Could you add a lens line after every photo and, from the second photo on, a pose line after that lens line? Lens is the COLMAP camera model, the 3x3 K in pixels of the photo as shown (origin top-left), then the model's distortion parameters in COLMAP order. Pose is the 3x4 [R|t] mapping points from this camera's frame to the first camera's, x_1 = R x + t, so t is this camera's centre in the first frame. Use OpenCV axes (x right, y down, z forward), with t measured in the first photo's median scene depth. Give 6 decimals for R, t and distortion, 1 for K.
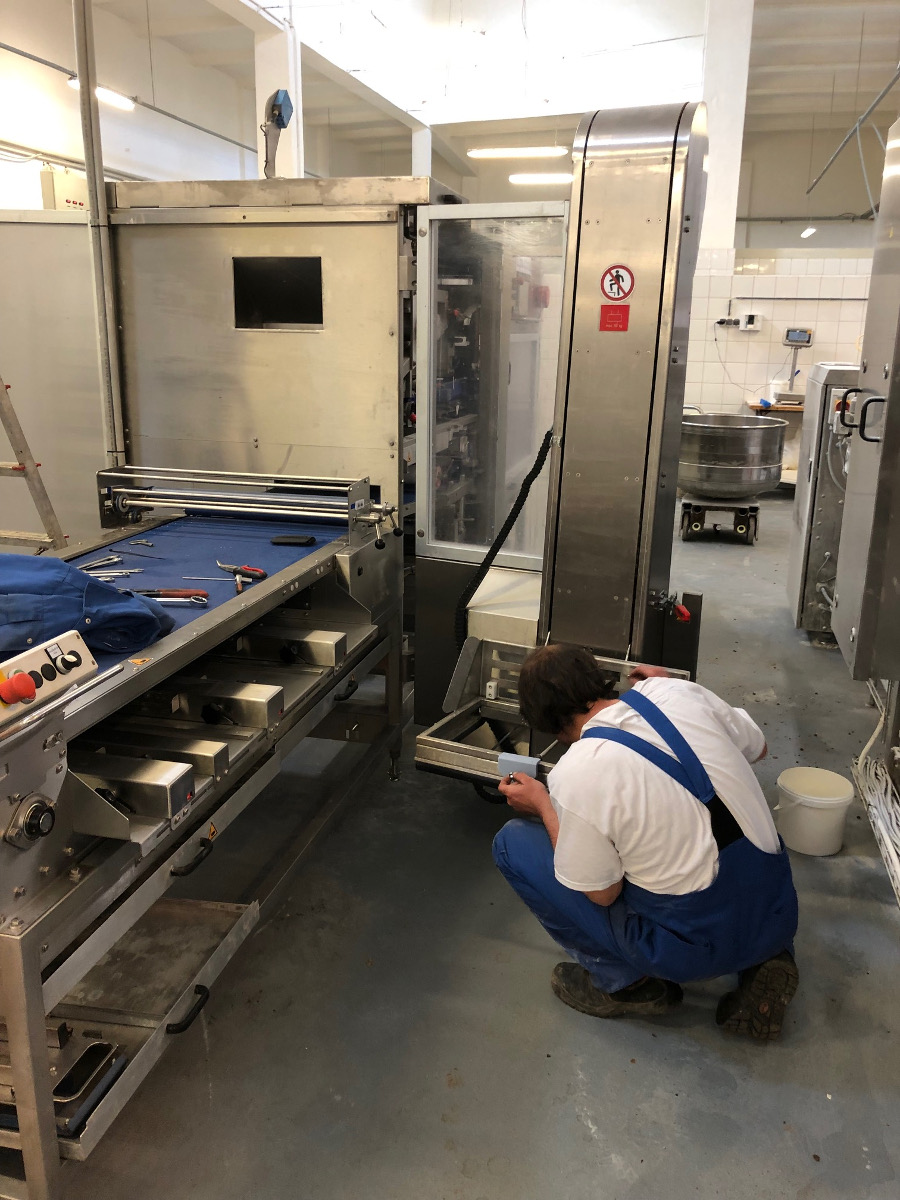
lens RADIAL K [[986.7, 0, 450.0], [0, 986.7, 600.0], [0, 0, 1]] dist [0.011456, -0.001265]
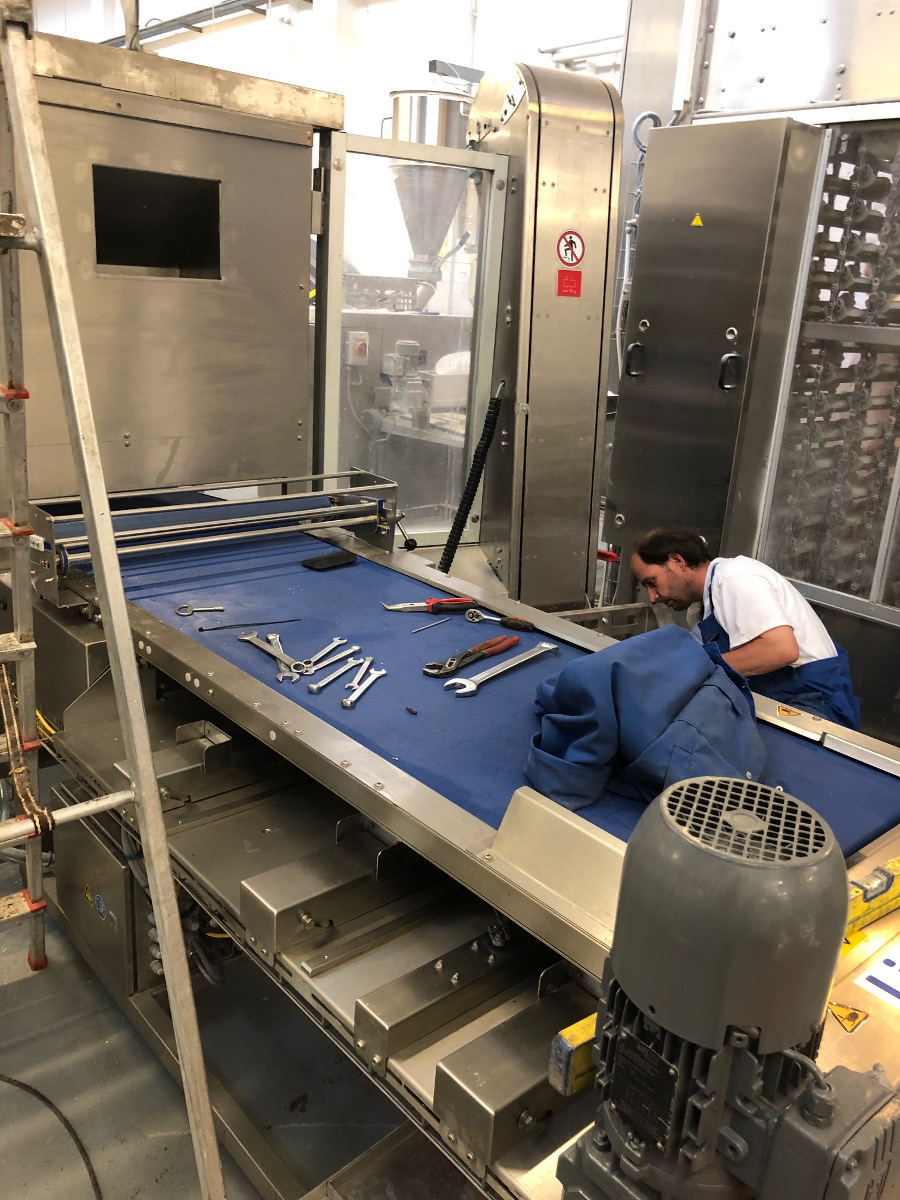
lens RADIAL K [[986.7, 0, 450.0], [0, 986.7, 600.0], [0, 0, 1]] dist [0.011456, -0.001265]
pose [[0.585139, -0.225467, 0.778959, -0.774418], [0.167880, 0.973442, 0.155651, -0.146246], [-0.793365, 0.039694, 0.607451, 0.489458]]
